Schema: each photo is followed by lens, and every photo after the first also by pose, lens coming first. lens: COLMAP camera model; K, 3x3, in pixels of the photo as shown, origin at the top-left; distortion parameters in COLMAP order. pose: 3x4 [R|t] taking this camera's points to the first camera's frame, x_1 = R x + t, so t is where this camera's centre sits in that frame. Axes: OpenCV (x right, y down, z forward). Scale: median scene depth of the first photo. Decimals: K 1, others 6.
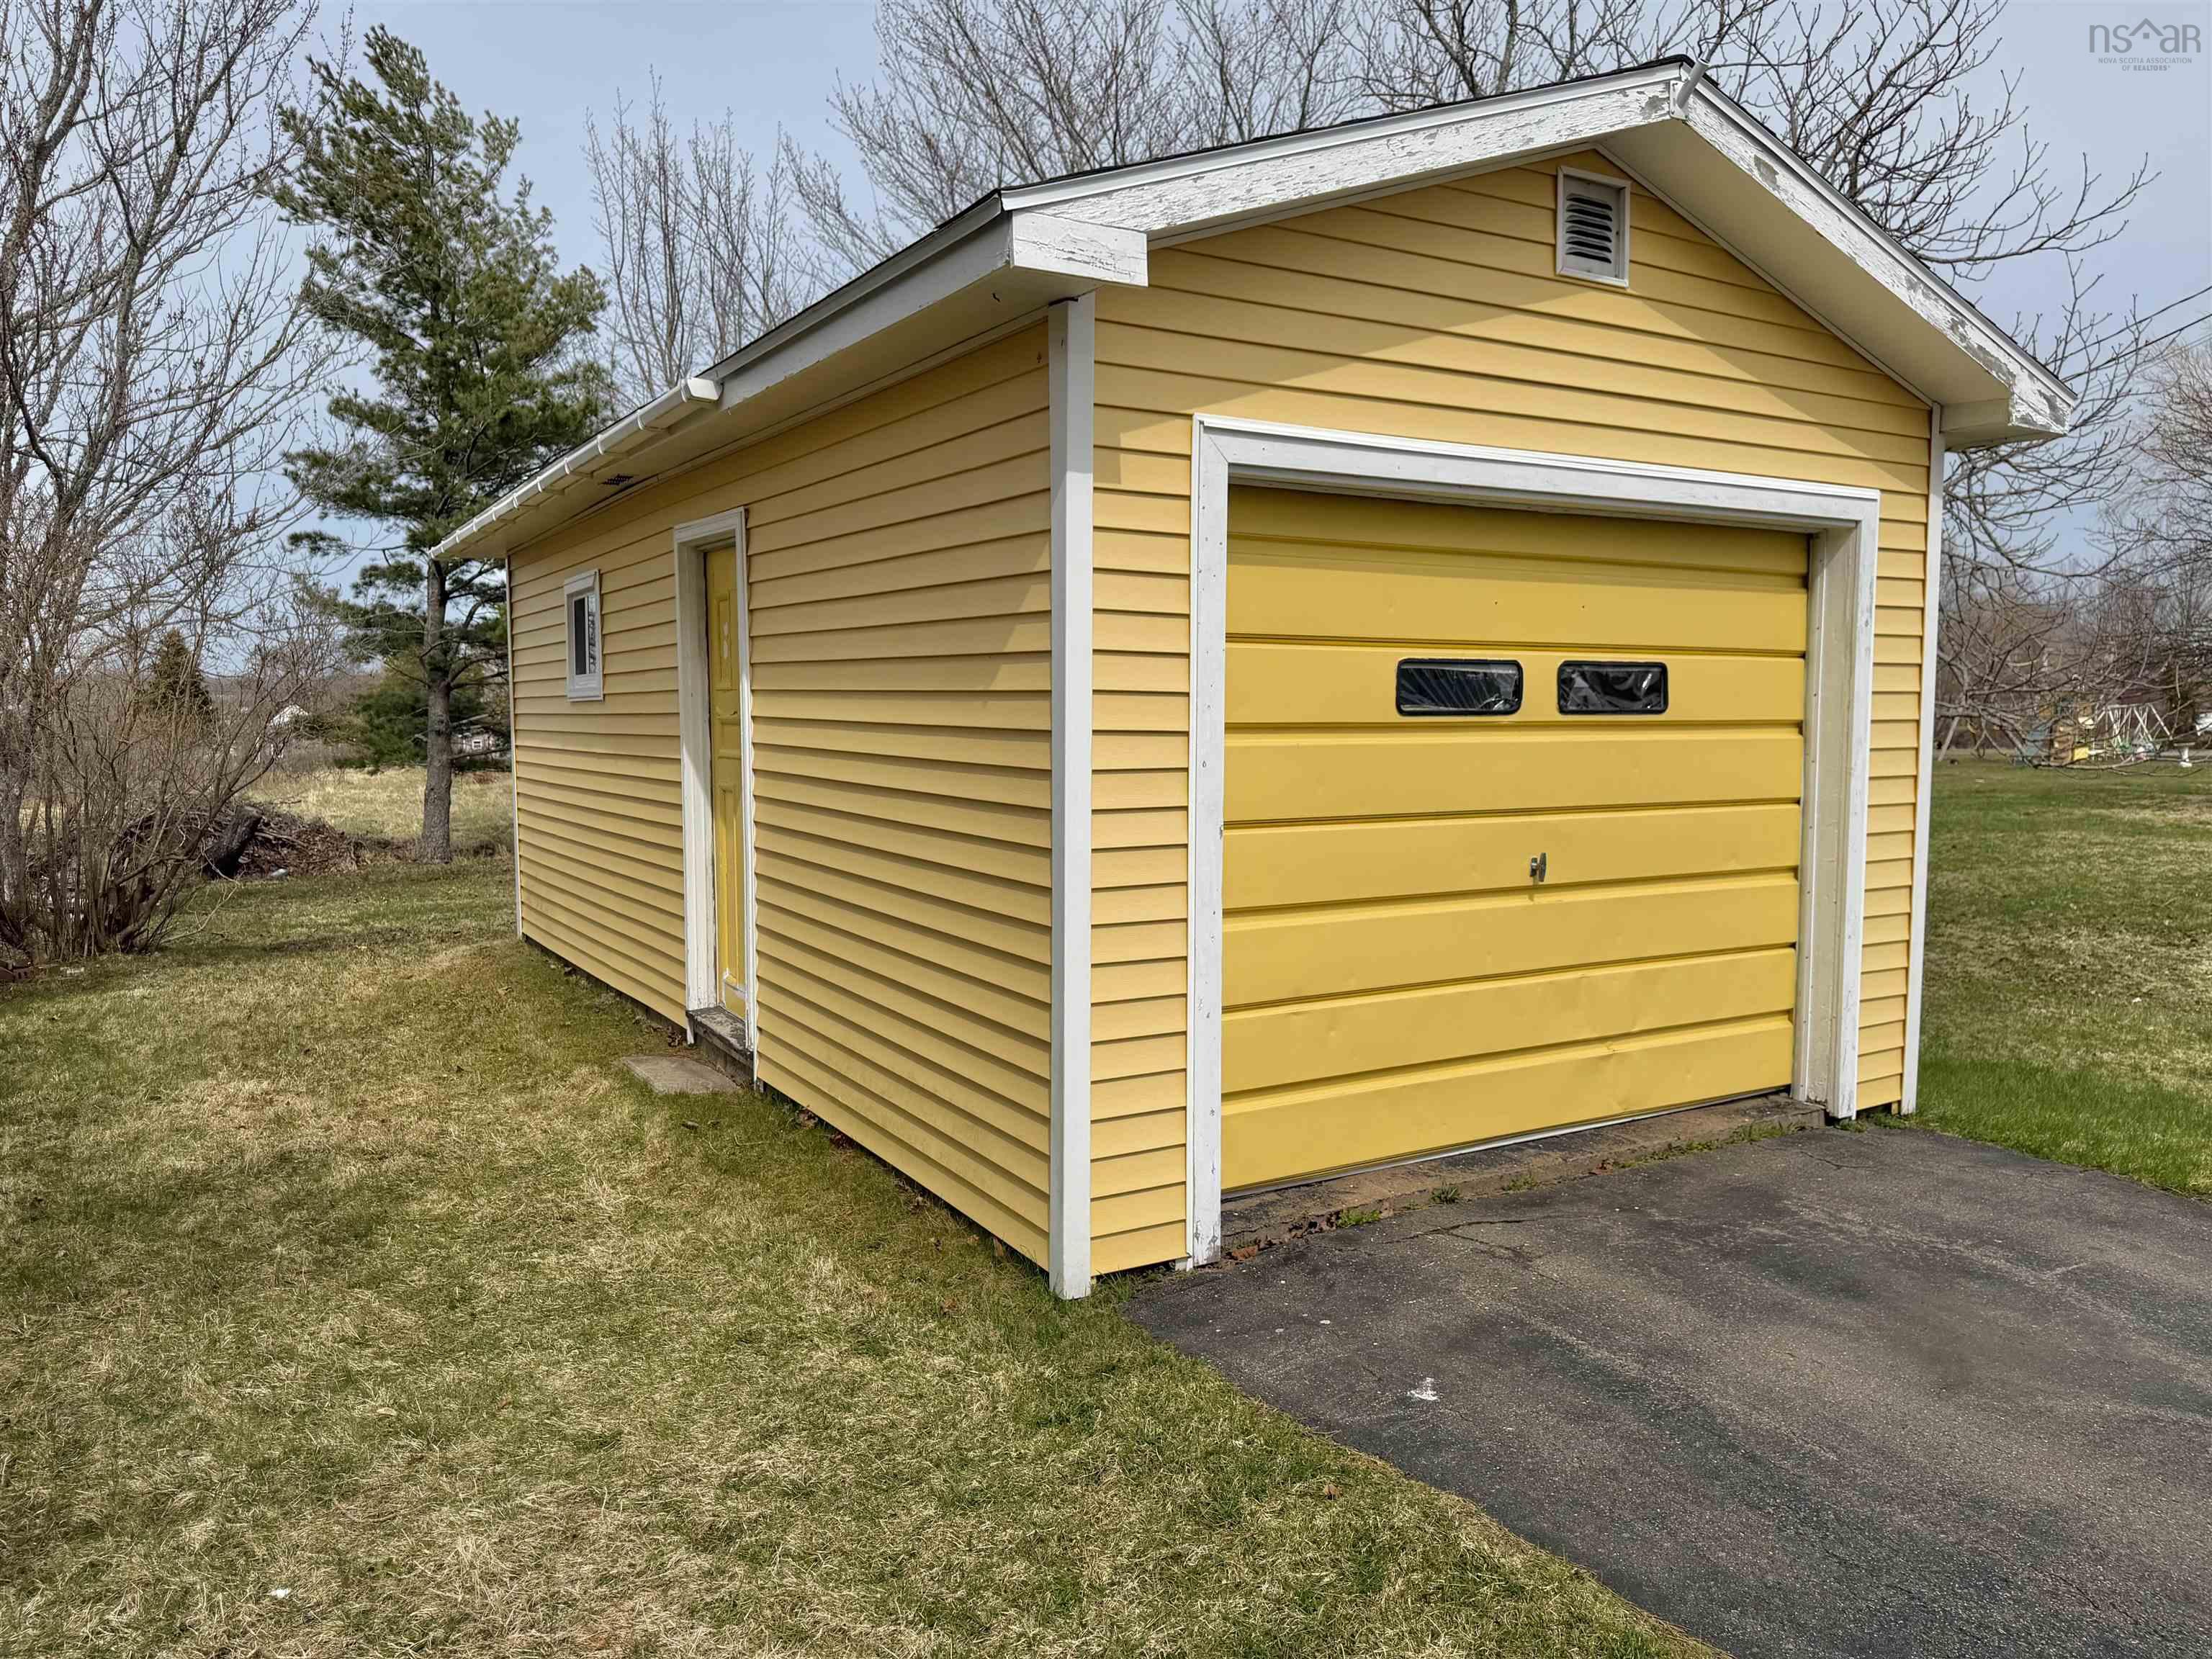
lens RADIAL K [[1580.2, 0, 1100.7], [0, 1580.2, 865.2], [0, 0, 1]] dist [0.003891, -0.000369]
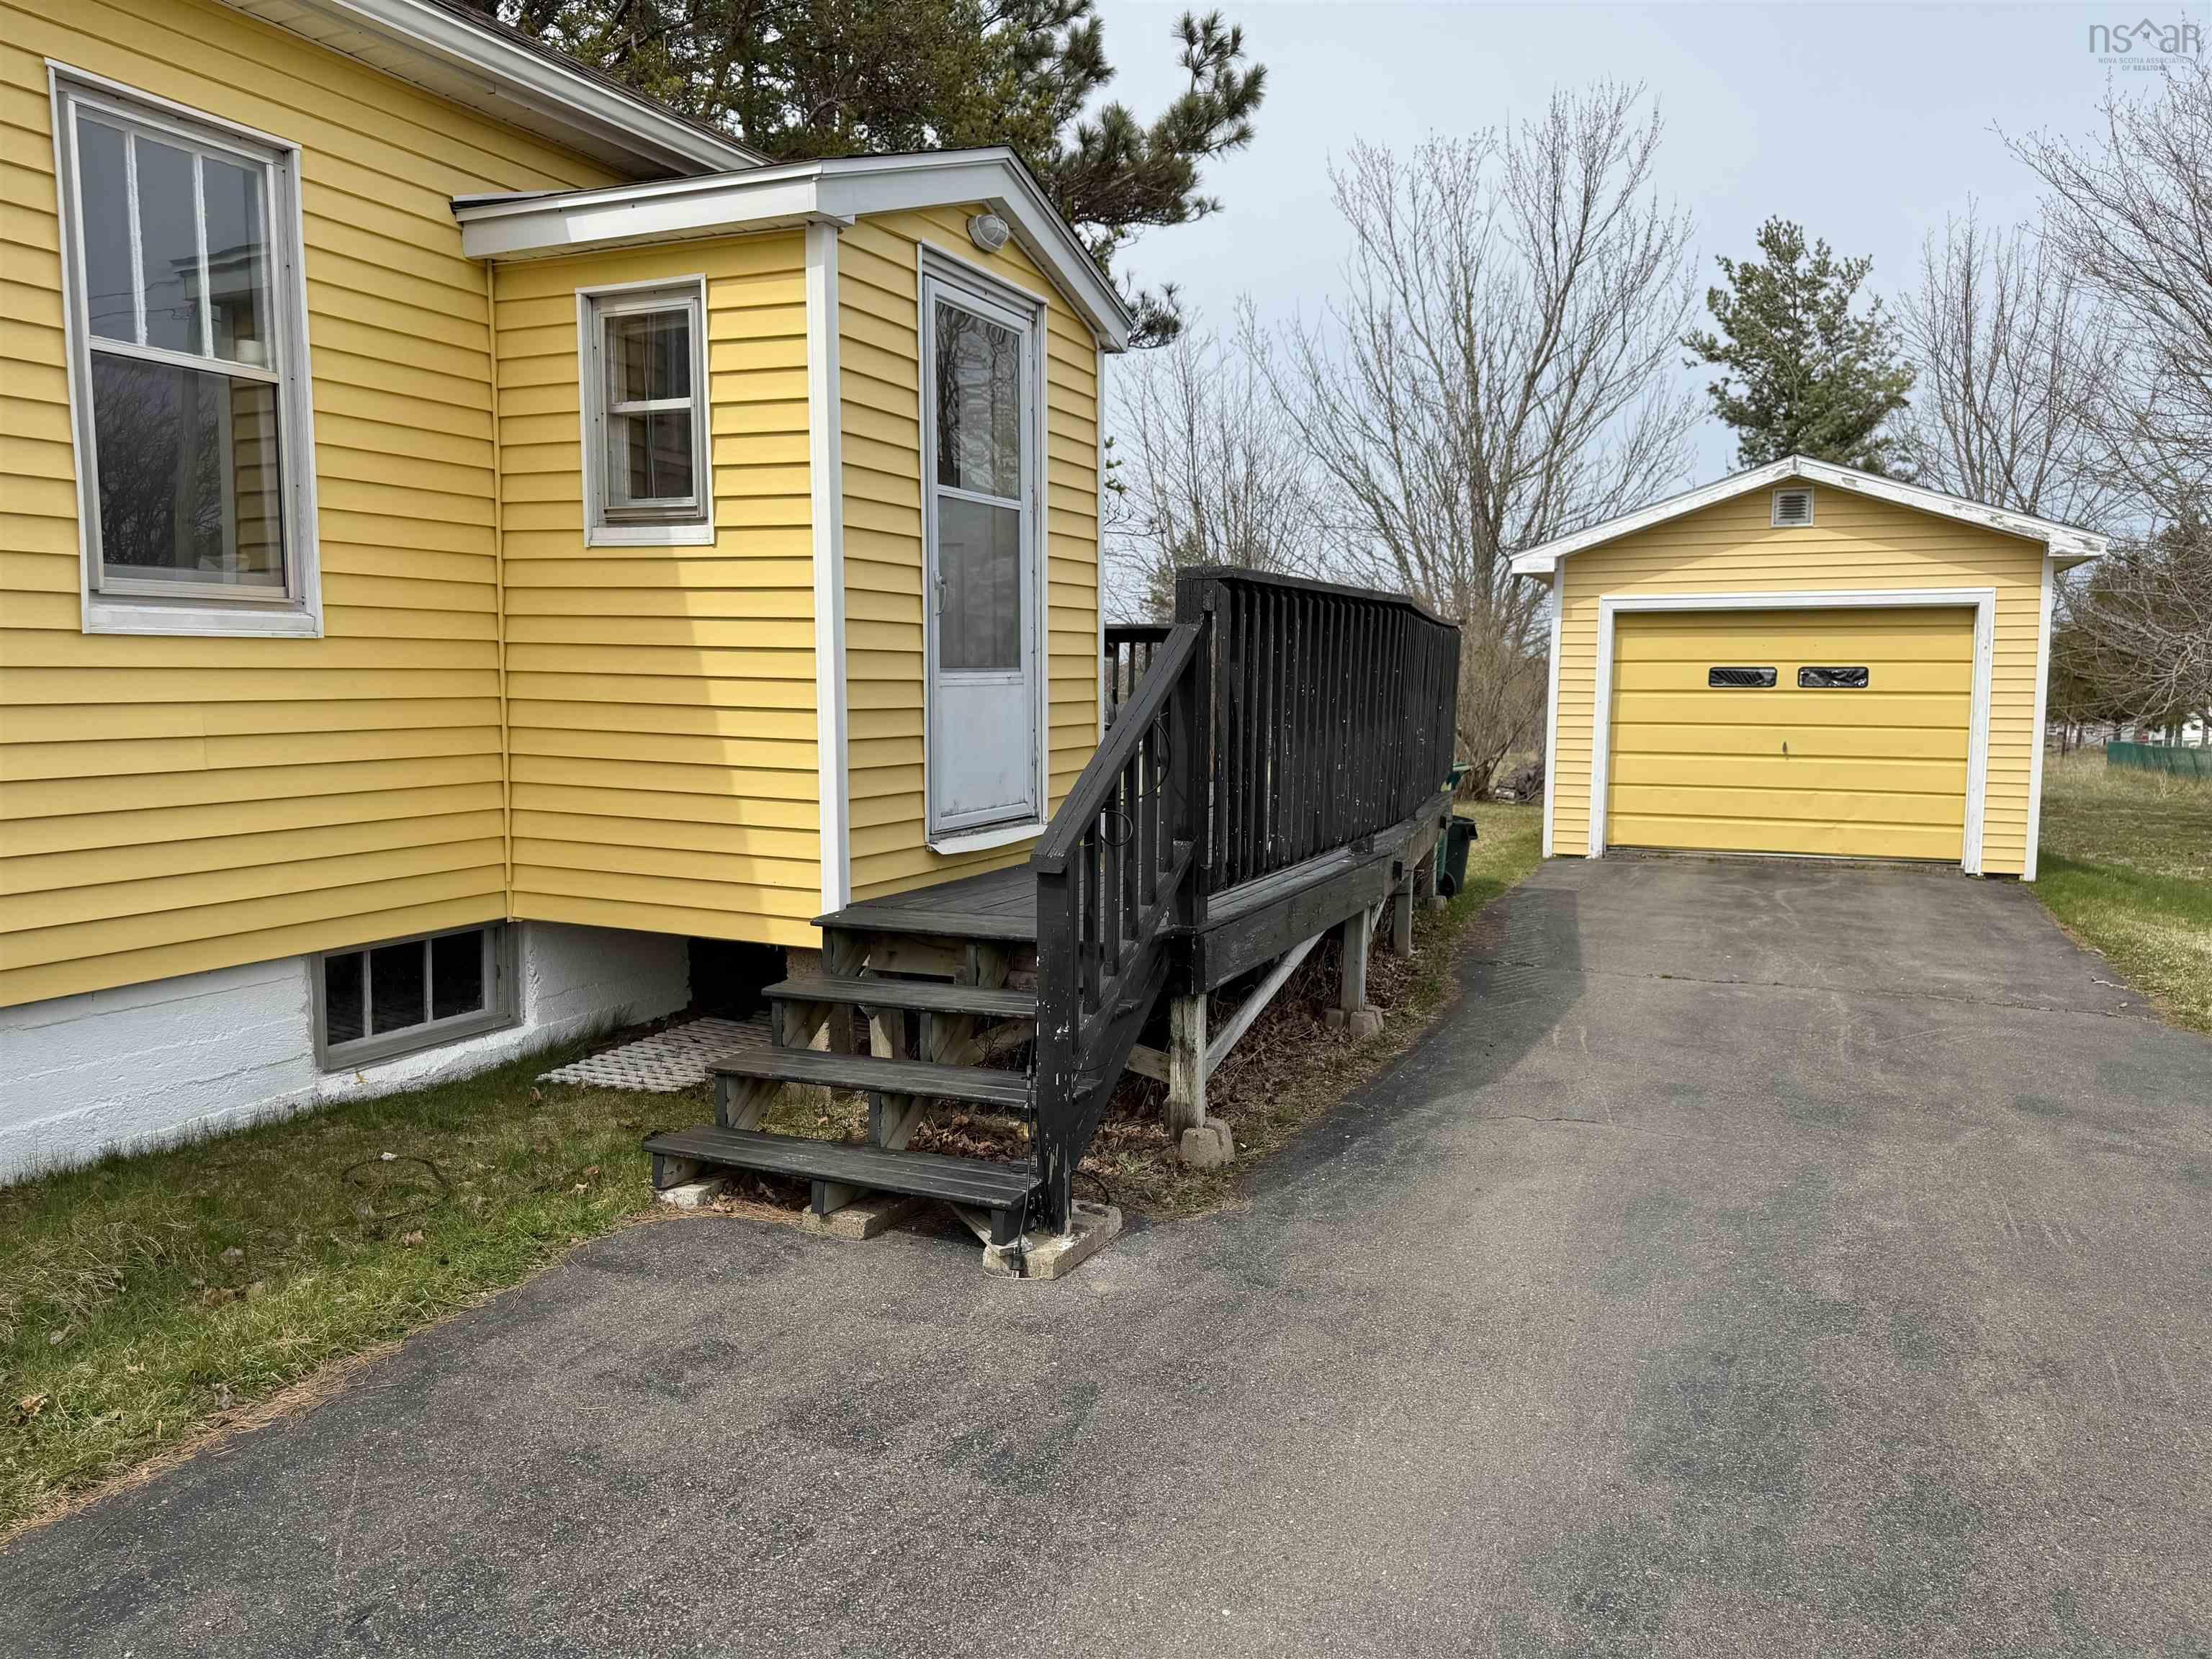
lens RADIAL K [[1580.2, 0, 1100.7], [0, 1580.2, 865.2], [0, 0, 1]] dist [0.003891, -0.000369]
pose [[0.592977, 0.091445, -0.800010, 1.597949], [-0.084944, 0.995091, 0.050782, 0.147827], [0.800727, 0.037843, 0.597833, -1.346670]]
